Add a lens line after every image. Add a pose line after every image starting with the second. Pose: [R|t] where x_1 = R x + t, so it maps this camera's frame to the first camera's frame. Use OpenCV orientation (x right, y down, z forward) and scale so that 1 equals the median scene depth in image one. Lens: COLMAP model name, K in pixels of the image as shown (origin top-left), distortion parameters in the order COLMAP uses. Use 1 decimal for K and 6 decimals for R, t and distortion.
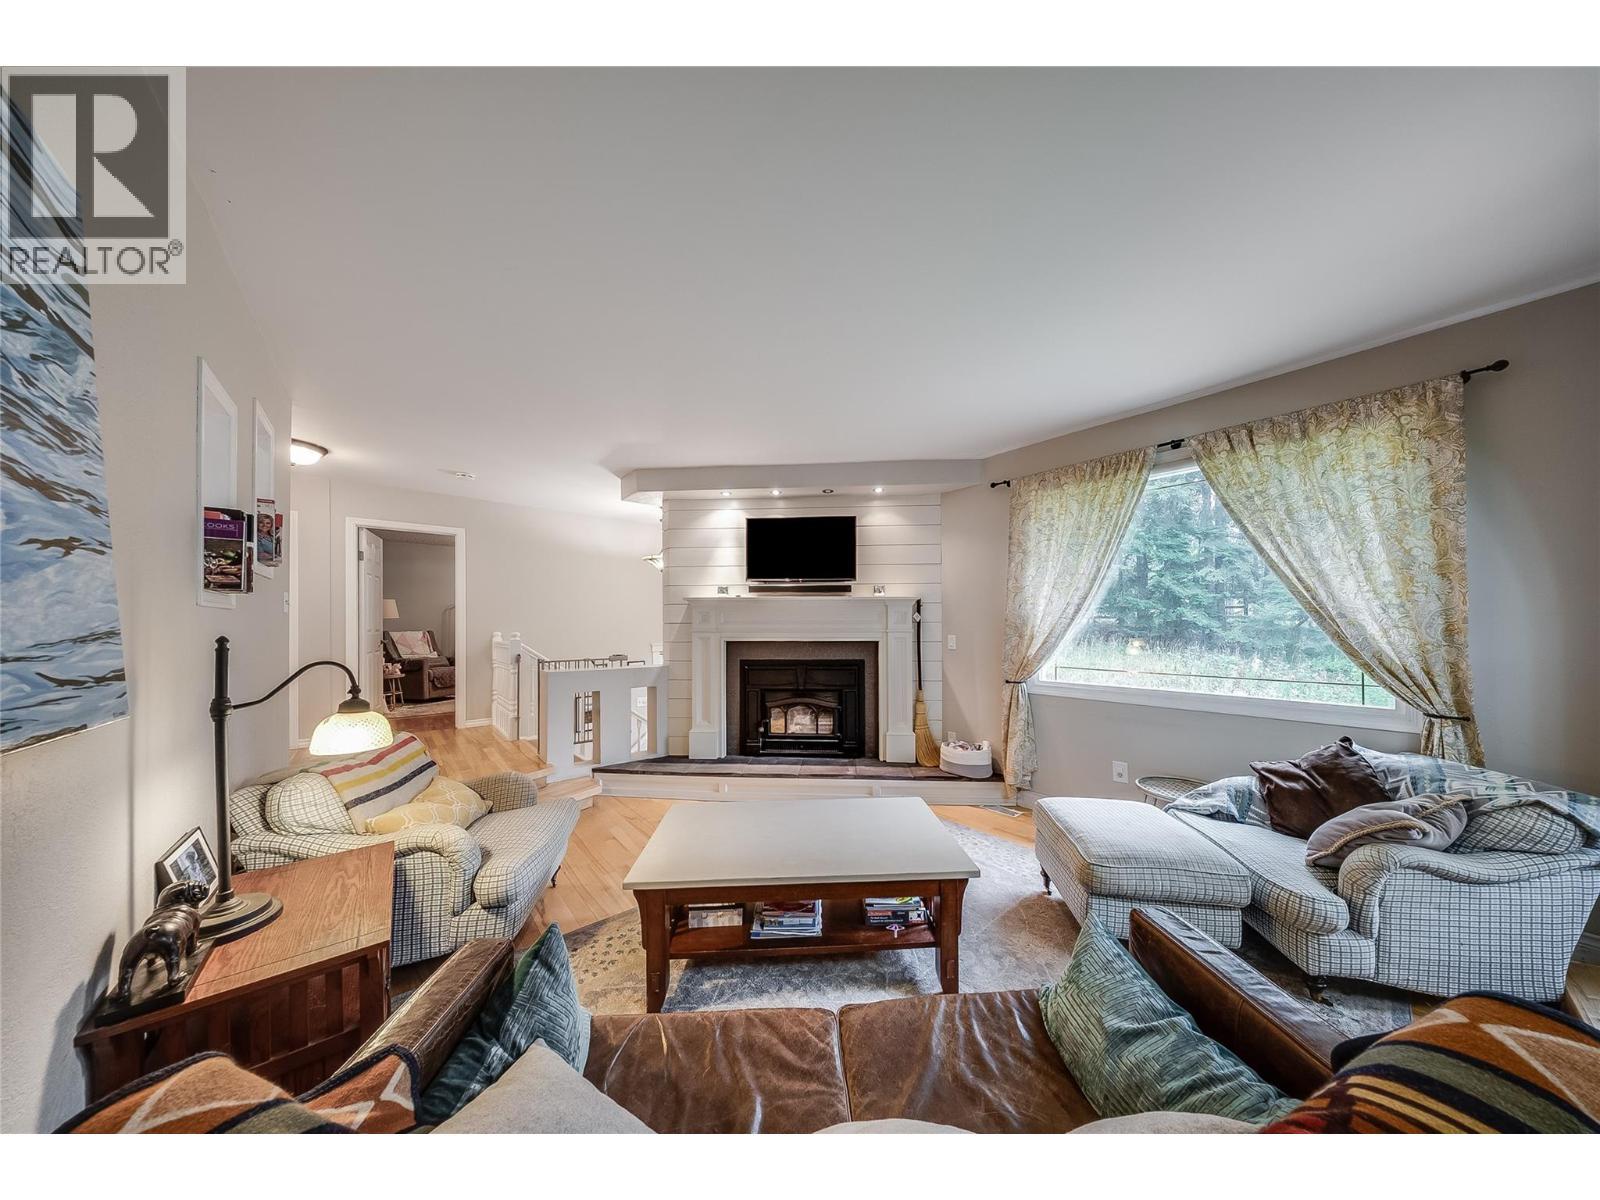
lens RADIAL K [[455.4, 0, 797.0], [0, 455.4, 627.5], [0, 0, 1]] dist [0.000213, -0.000008]
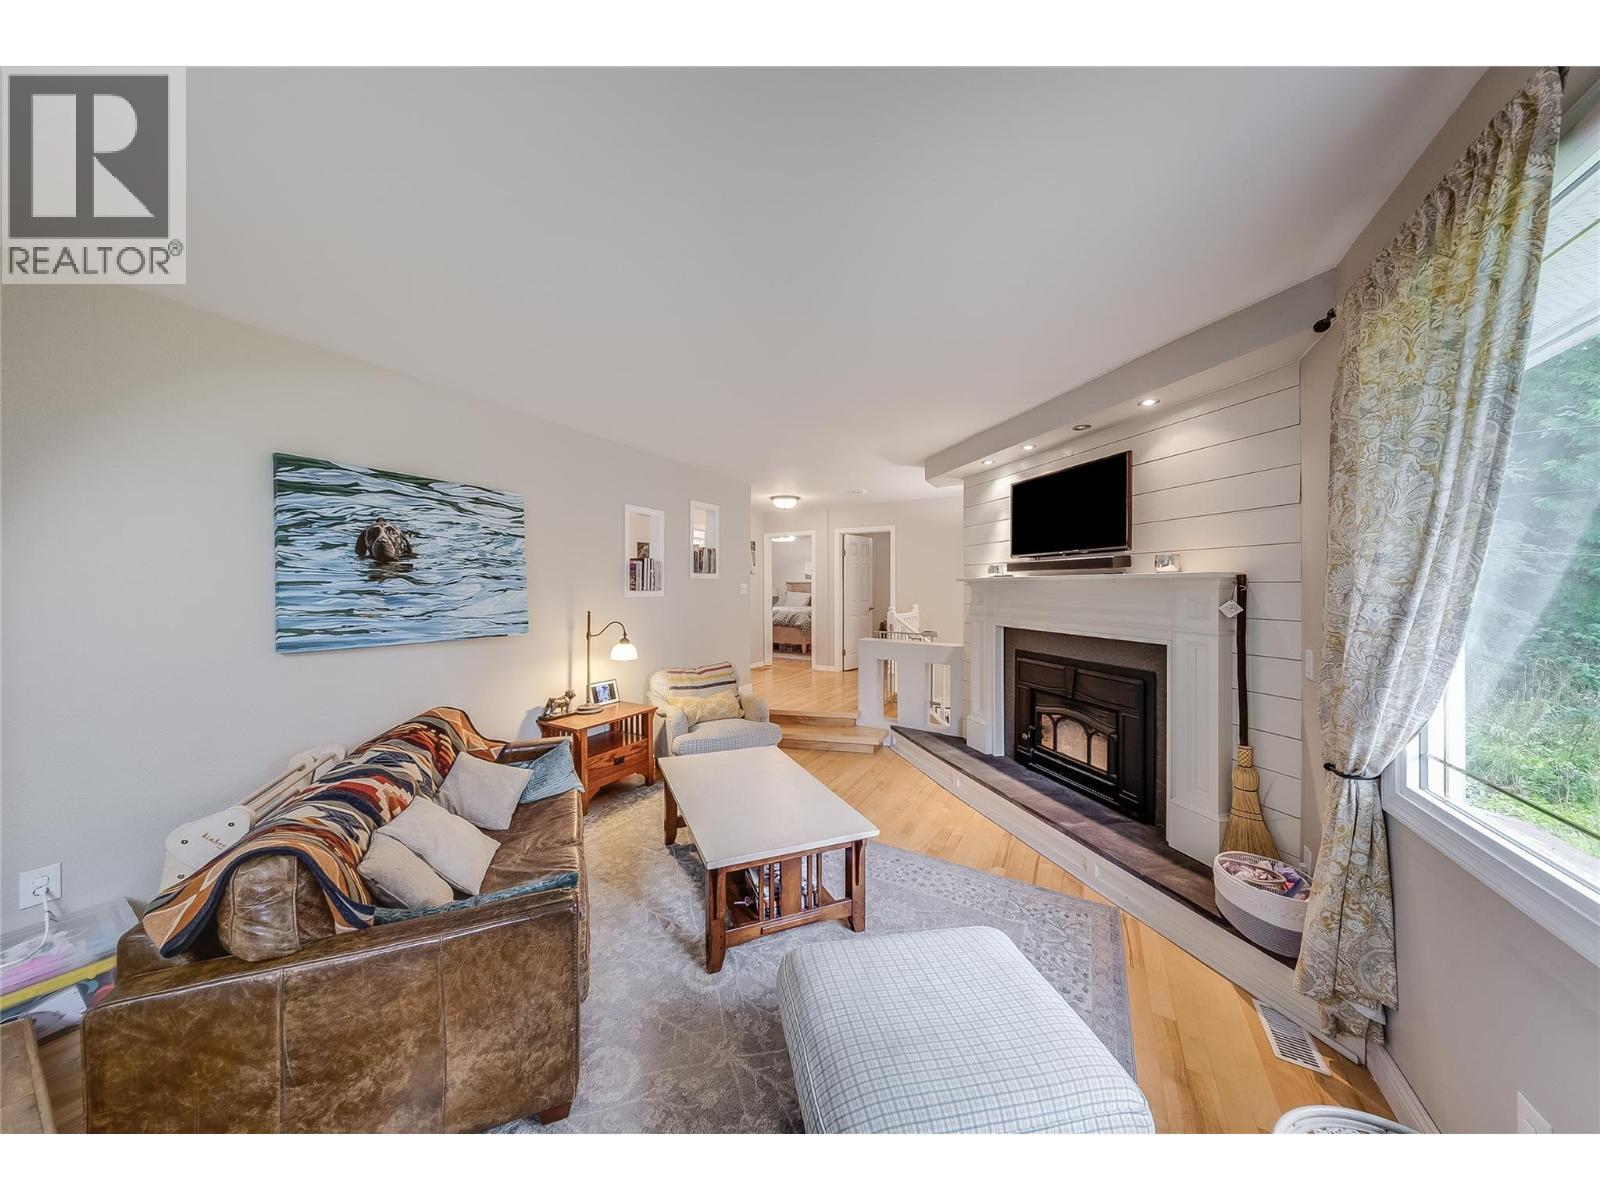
lens RADIAL K [[477.5, 0, 803.1], [0, 477.5, 602.9], [0, 0, 1]] dist [0.000028, -0.000049]
pose [[0.392012, 0.029502, -0.919487, 0.563191], [-0.015402, 0.999556, 0.025505, -0.035108], [0.919831, 0.004164, 0.392292, 0.290938]]
